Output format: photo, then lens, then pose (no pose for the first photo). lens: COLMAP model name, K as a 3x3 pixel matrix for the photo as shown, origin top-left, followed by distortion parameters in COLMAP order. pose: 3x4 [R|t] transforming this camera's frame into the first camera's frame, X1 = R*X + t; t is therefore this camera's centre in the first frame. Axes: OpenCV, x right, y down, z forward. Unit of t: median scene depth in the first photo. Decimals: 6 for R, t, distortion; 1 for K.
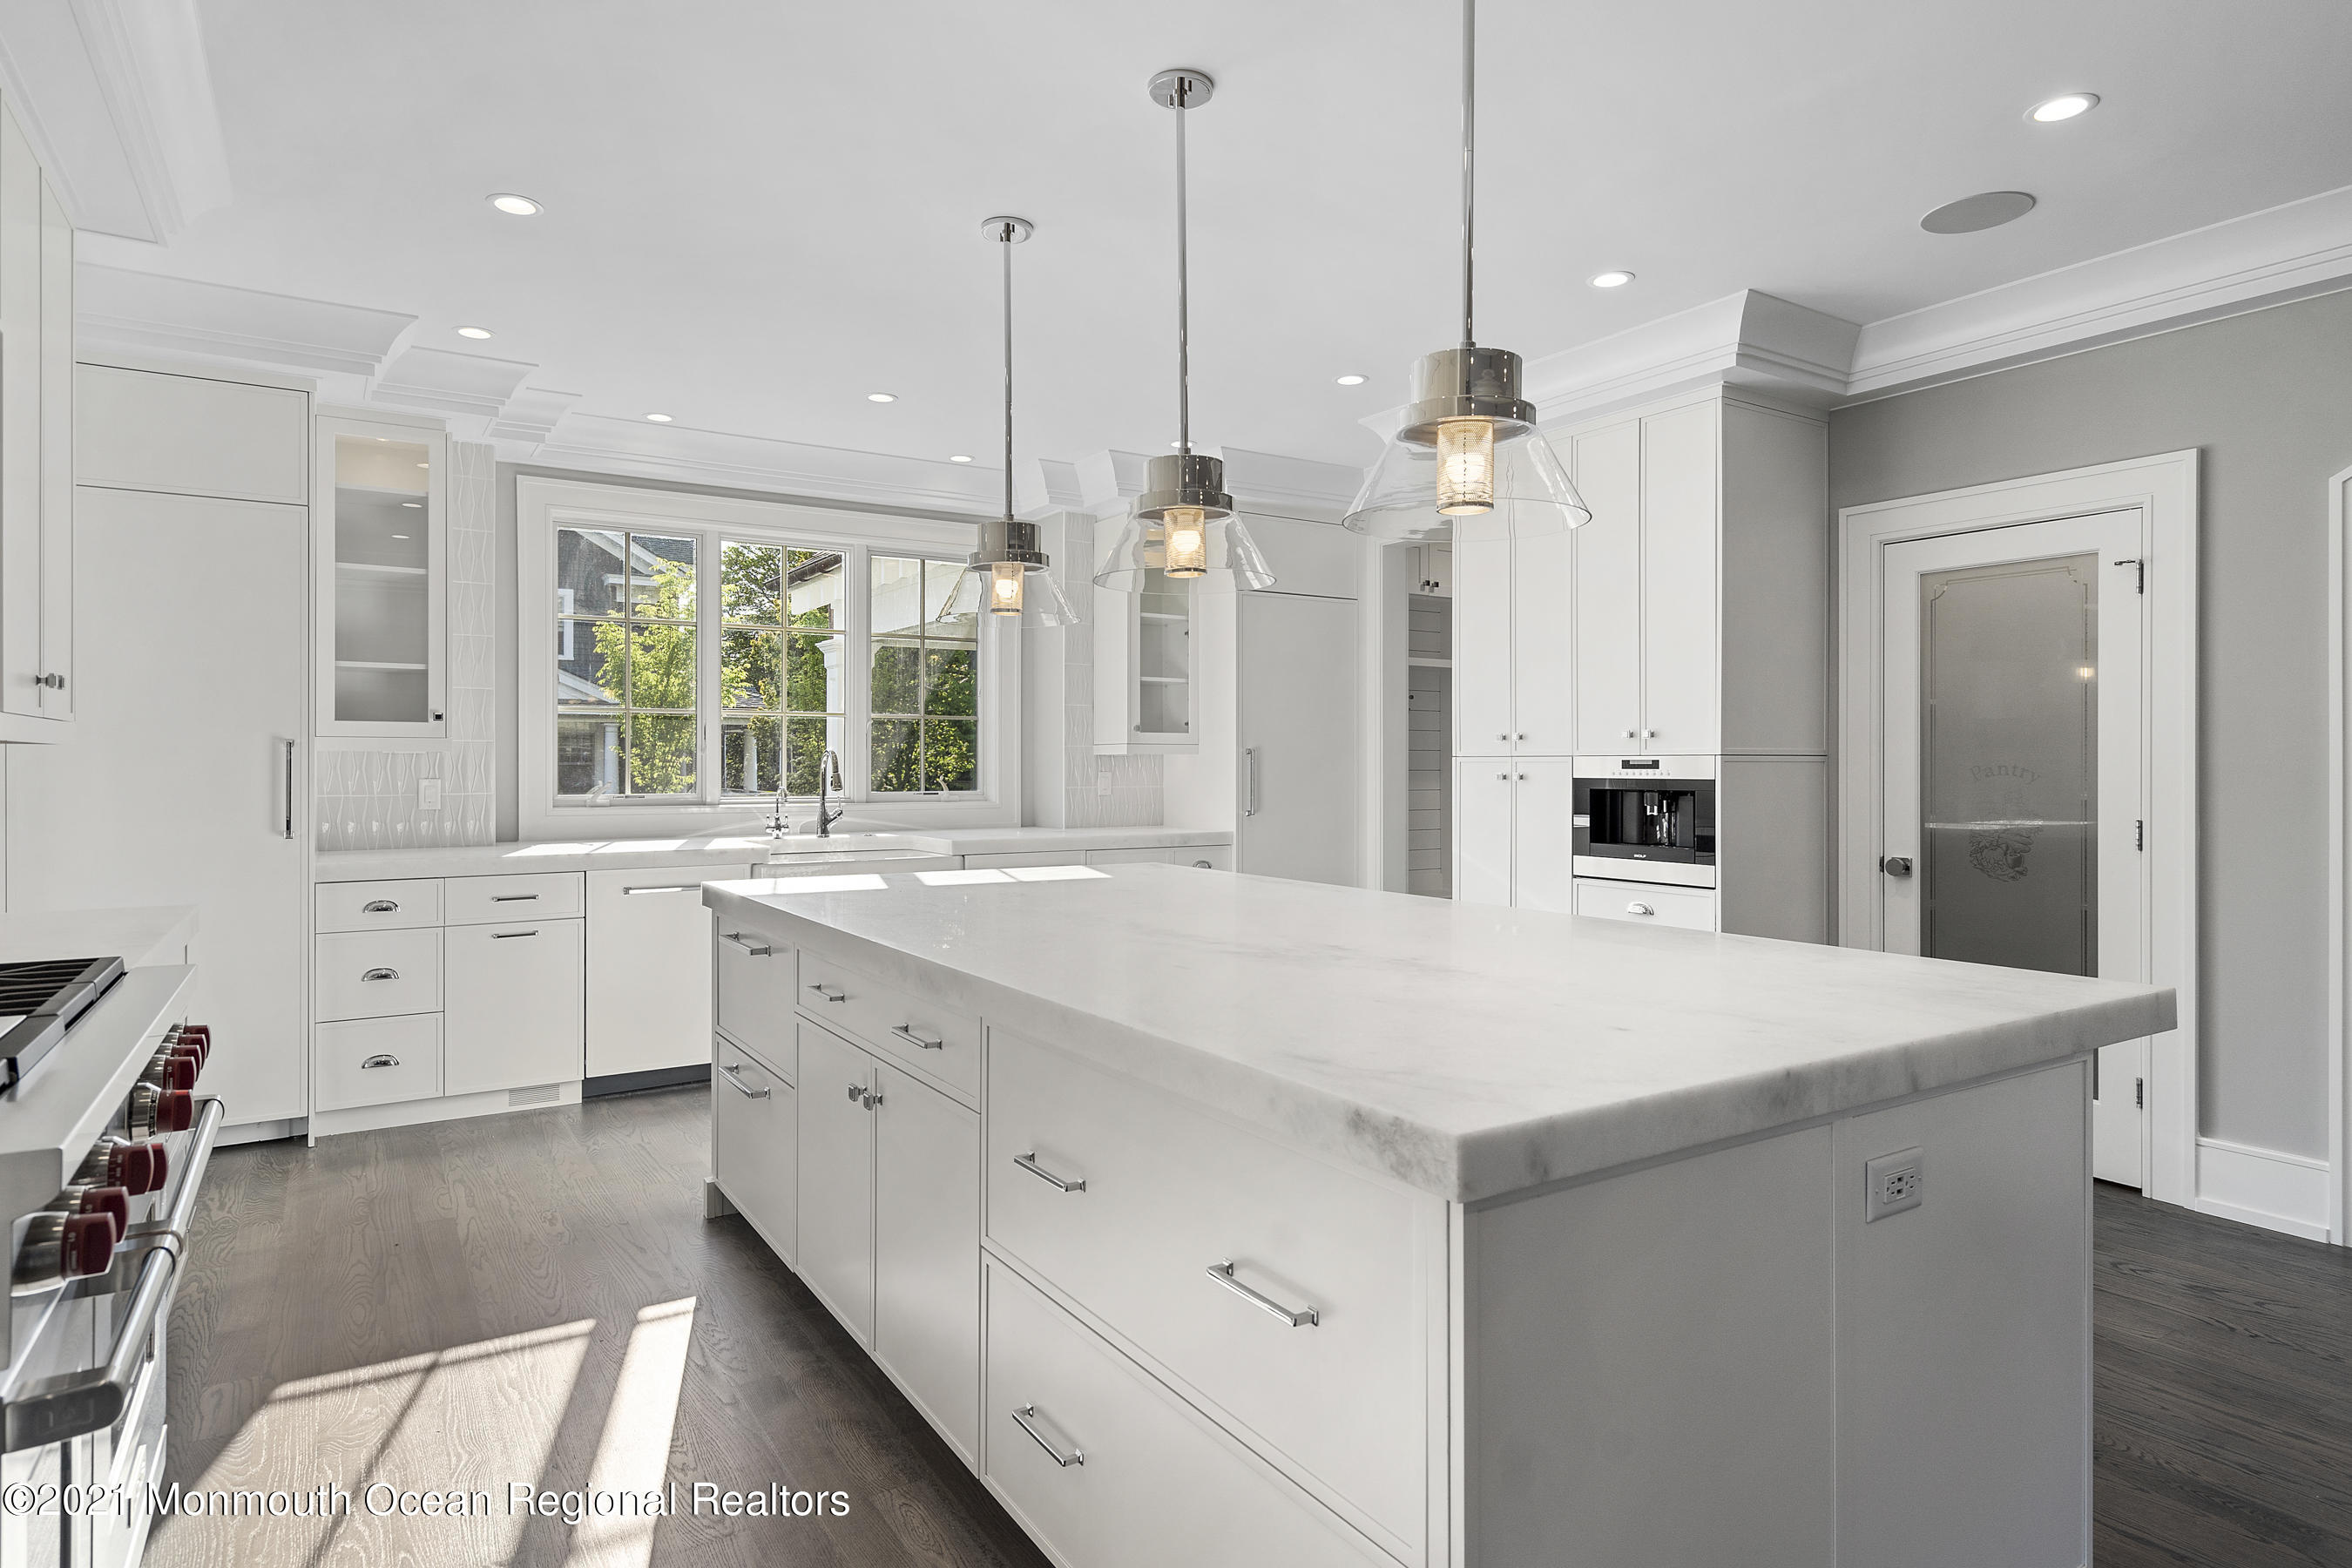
lens RADIAL K [[1309.5, 0, 1157.5], [0, 1309.5, 766.9], [0, 0, 1]] dist [0.000106, 0.004418]
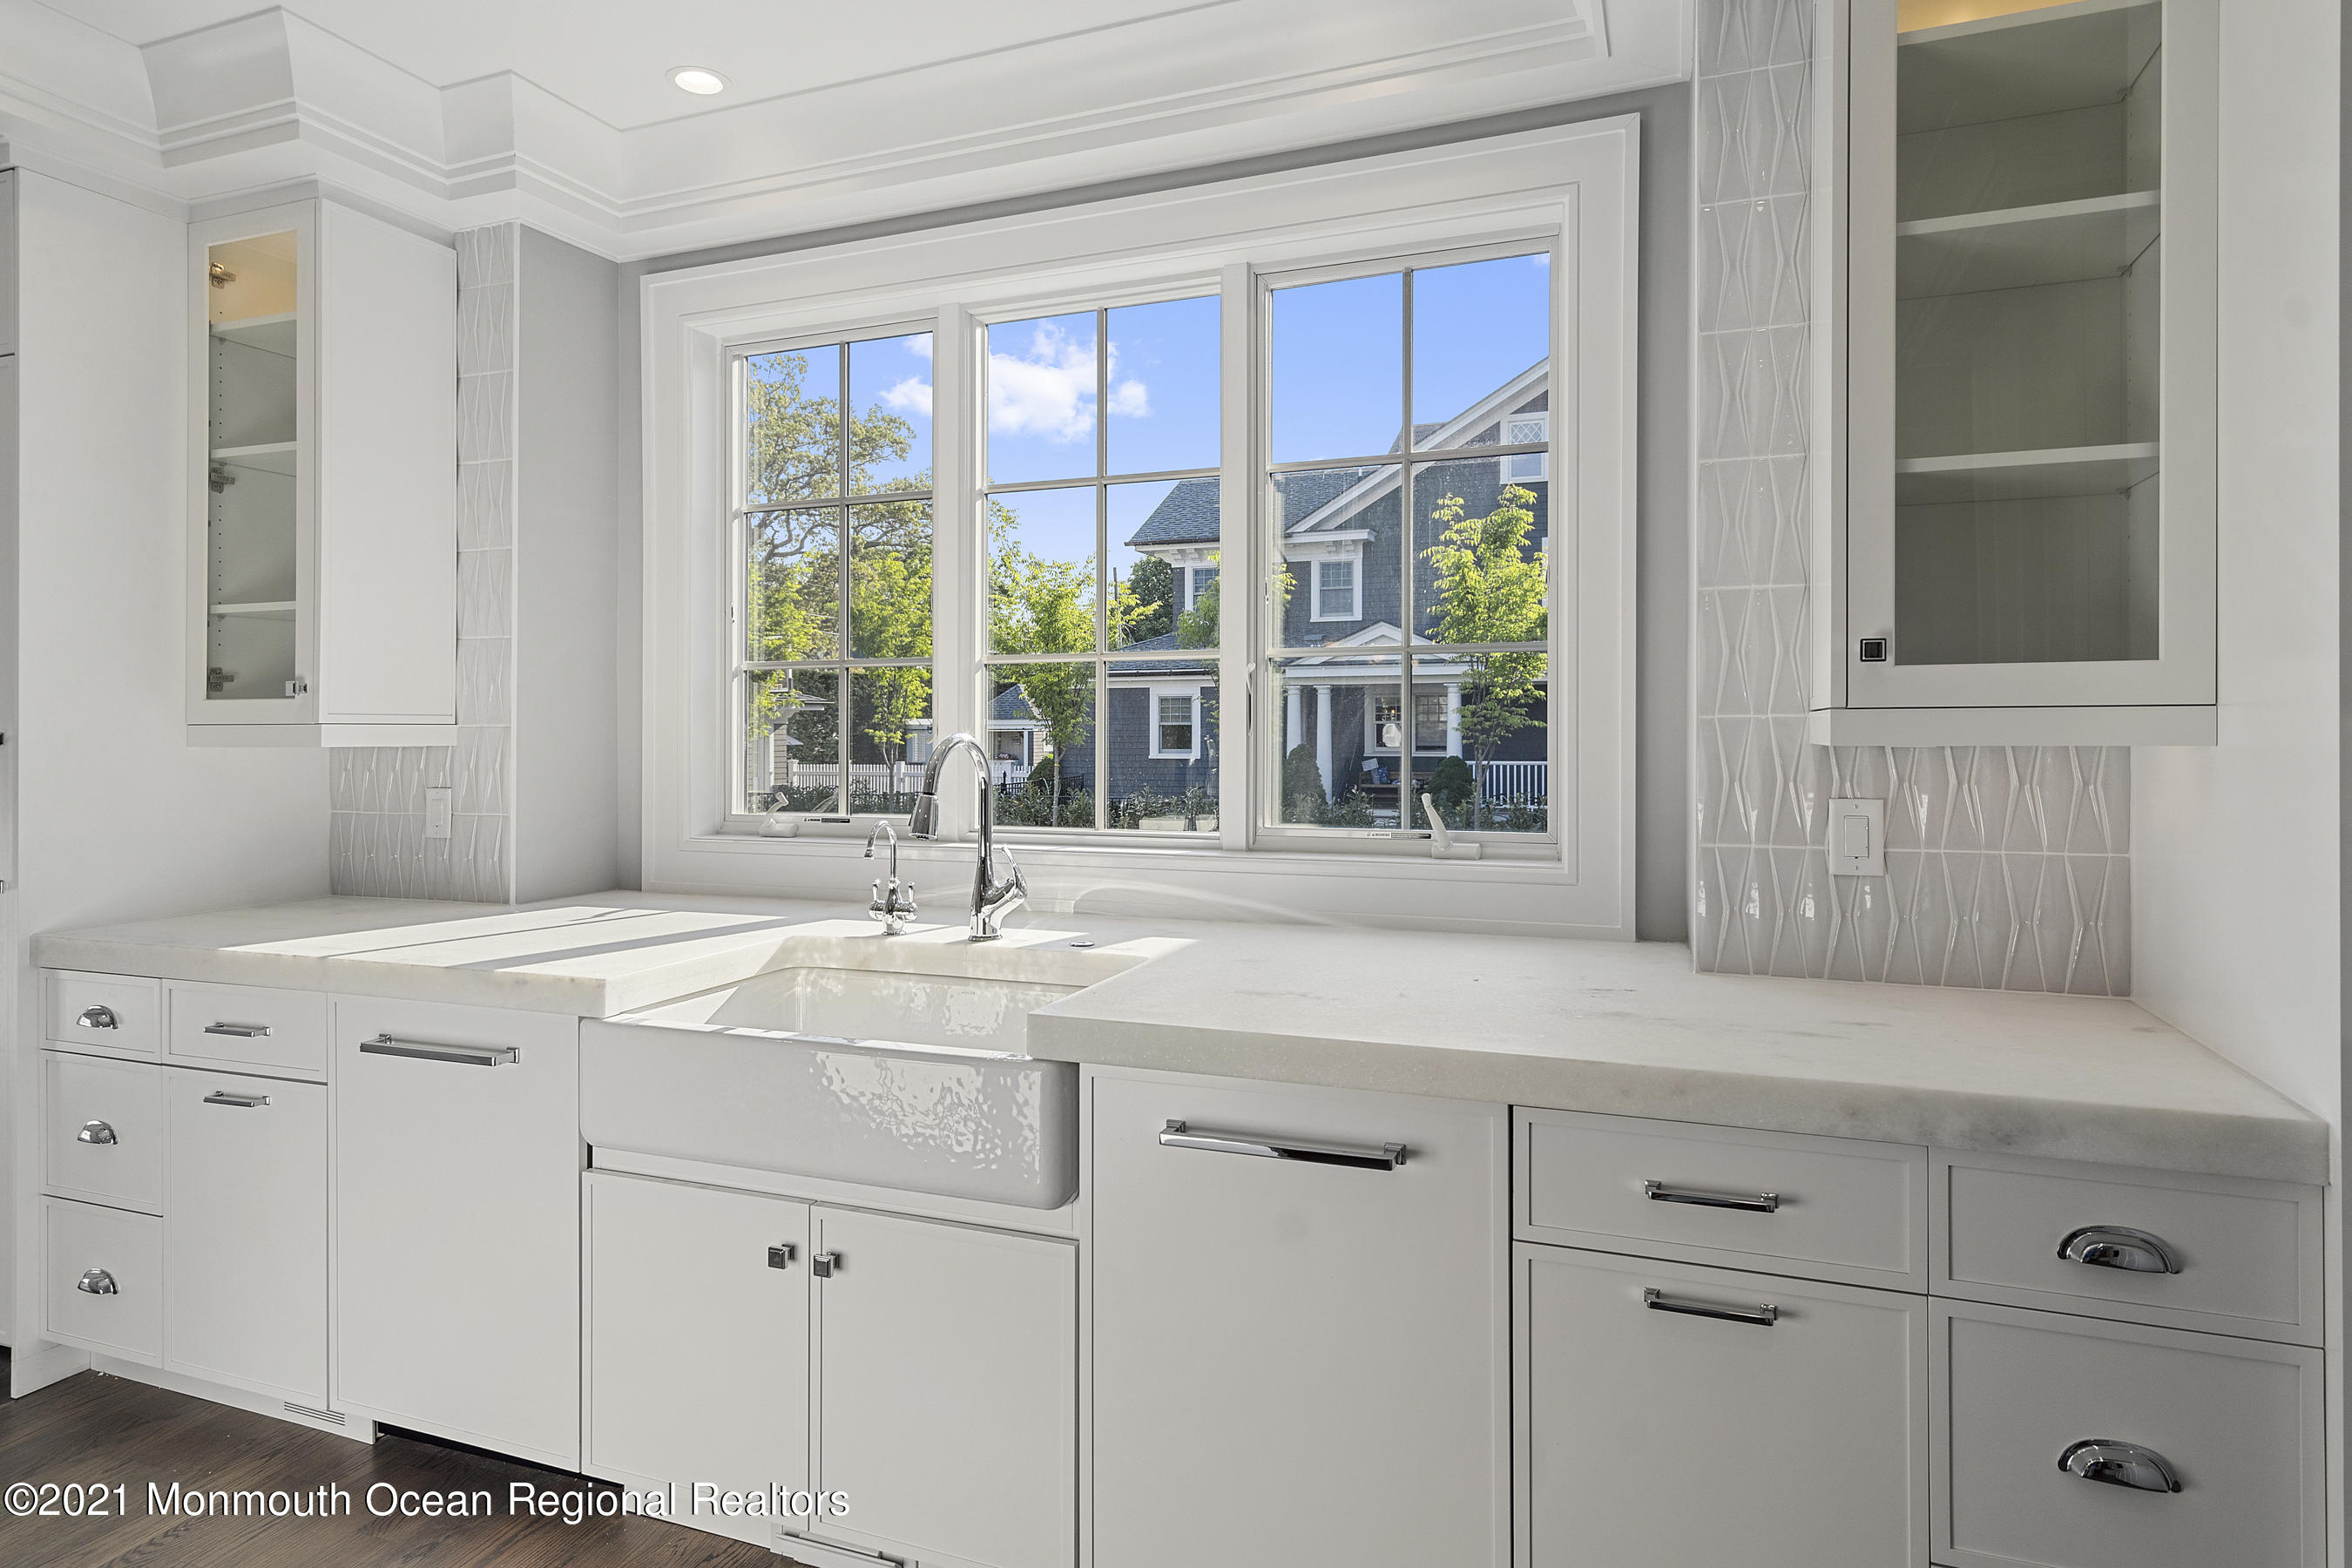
lens RADIAL K [[1309.5, 0, 1174.5], [0, 1309.5, 724.0], [0, 0, 1]] dist [0.000106, 0.004418]
pose [[0.593868, -0.003069, -0.804556, 0.157201], [0.003604, 0.999993, -0.001155, -0.019893], [0.804554, -0.002213, 0.593875, 0.985905]]
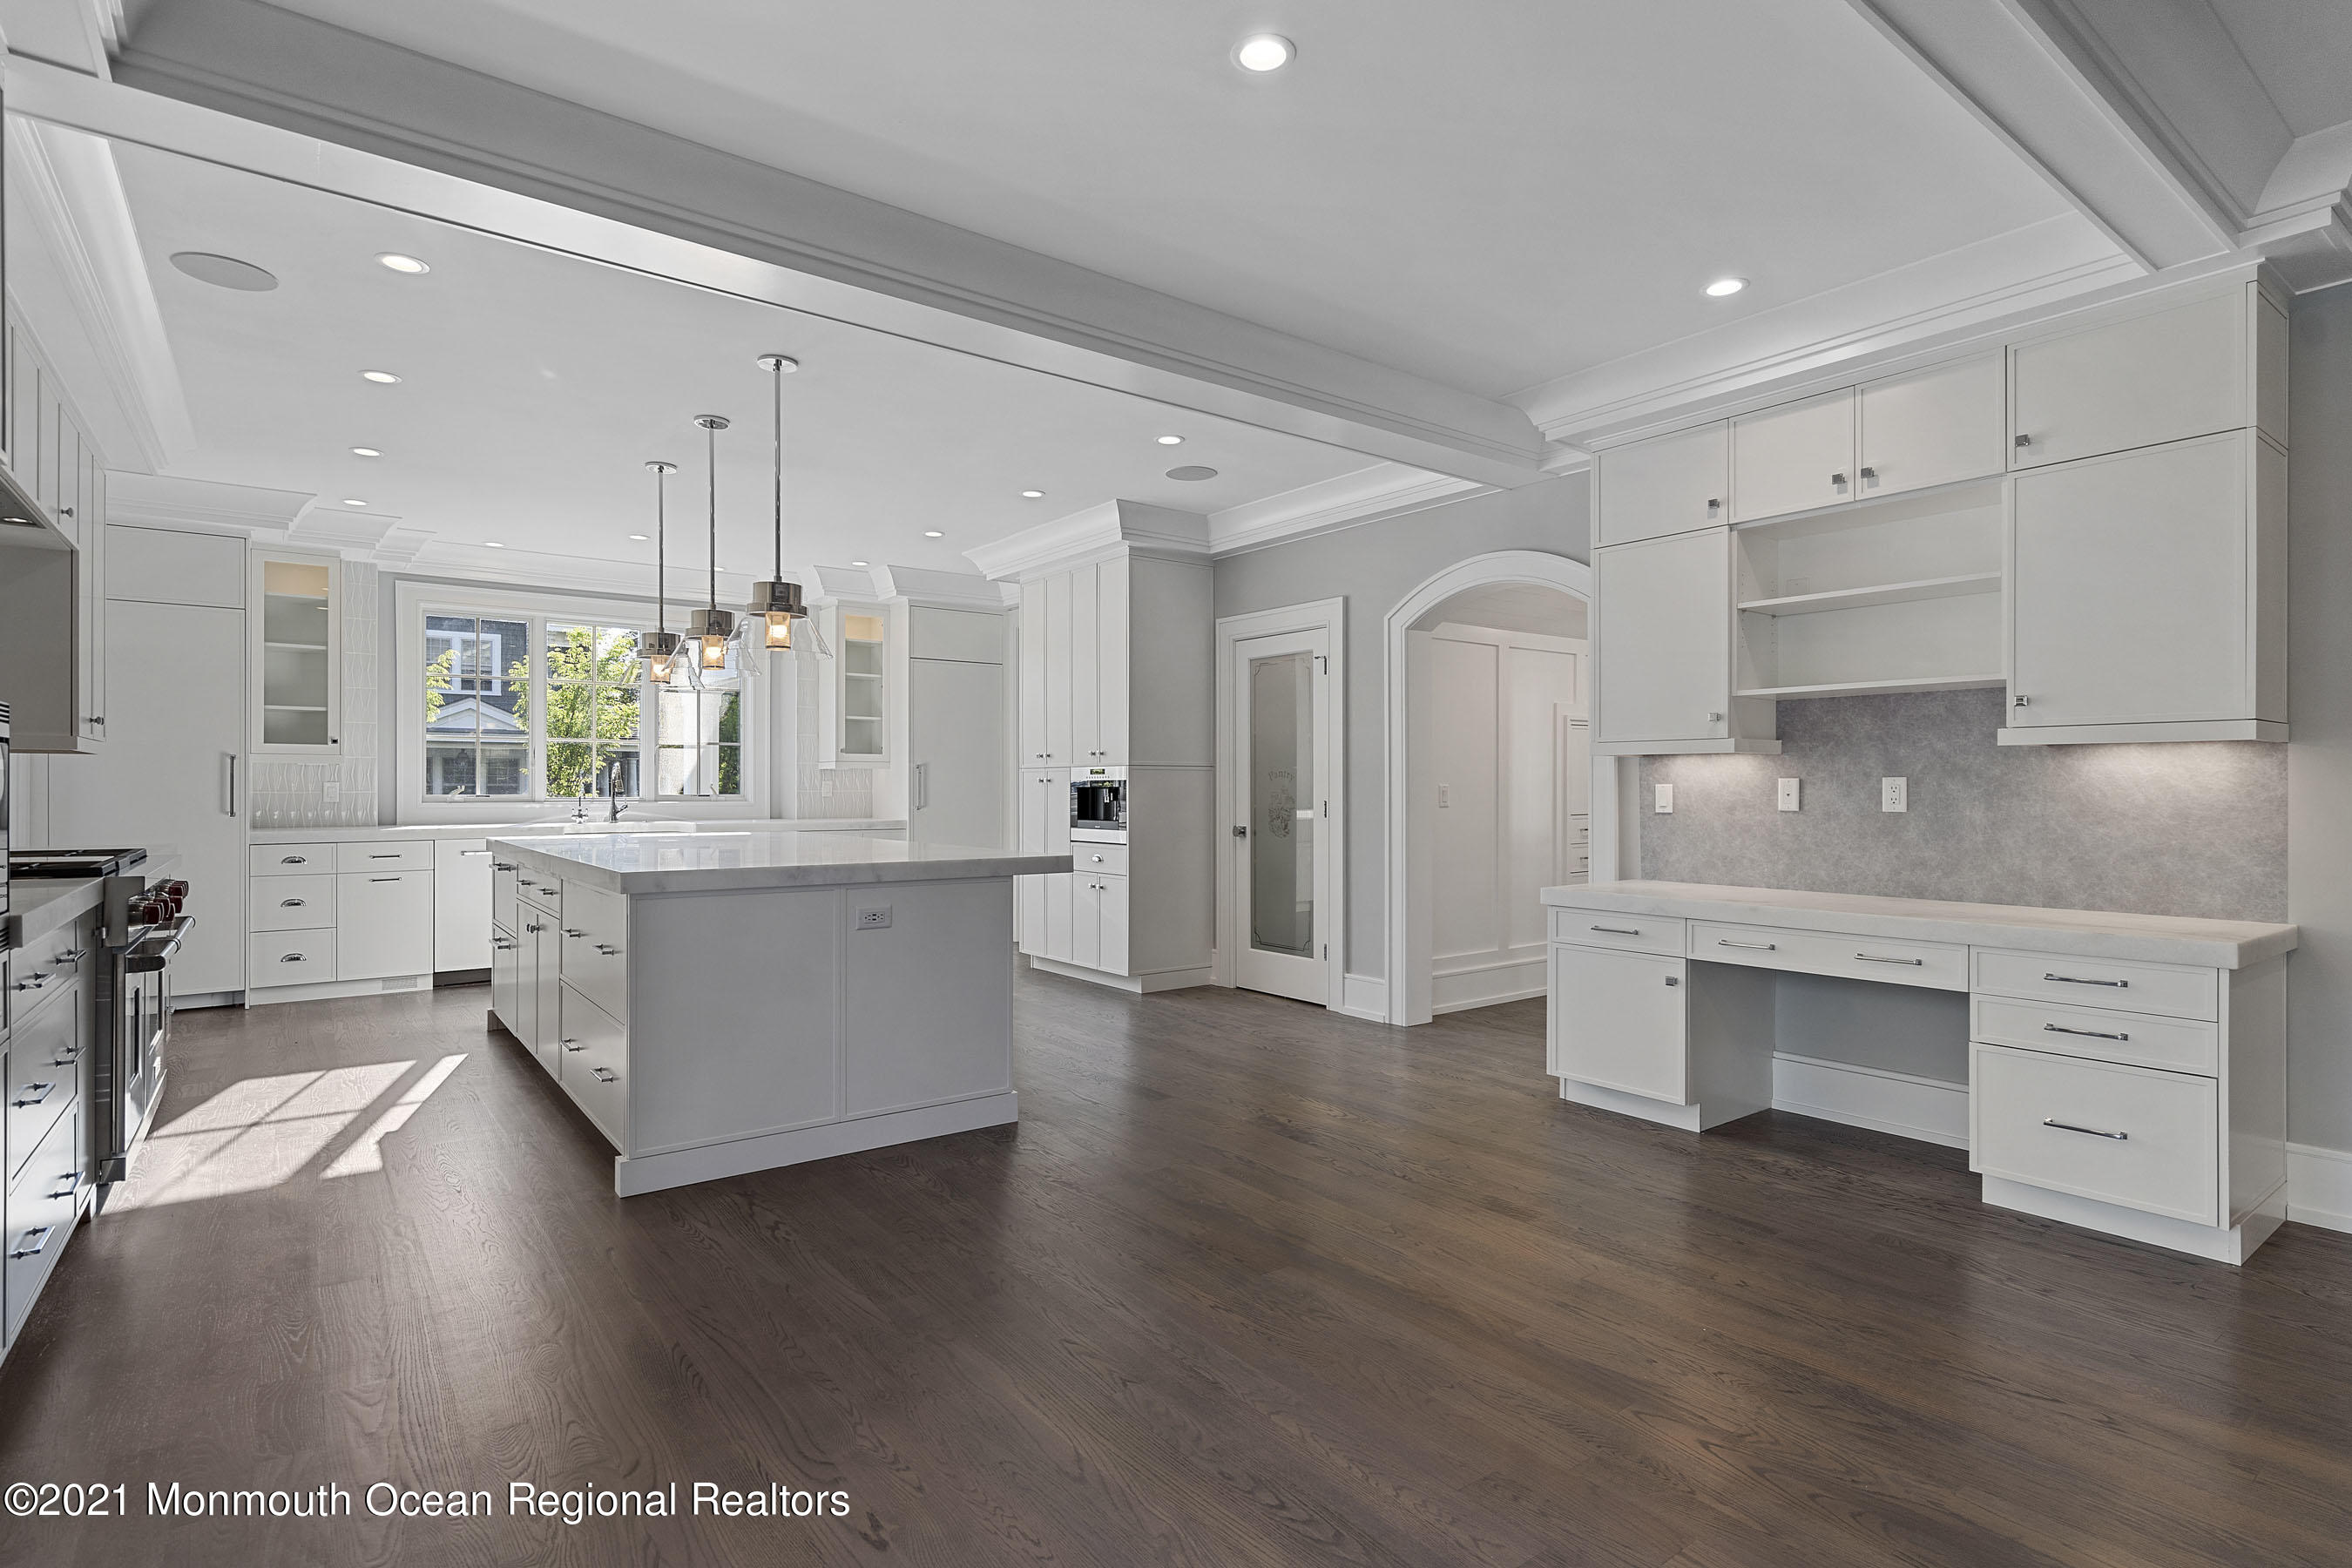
lens RADIAL K [[1177.6, 0, 1174.1], [0, 1177.6, 788.3], [0, 0, 1]] dist [-0.000398, 0.002553]
pose [[0.996529, -0.000629, 0.083243, 0.336293], [0.000892, 0.999995, -0.003120, 0.023609], [-0.083241, 0.003184, 0.996524, -0.489402]]
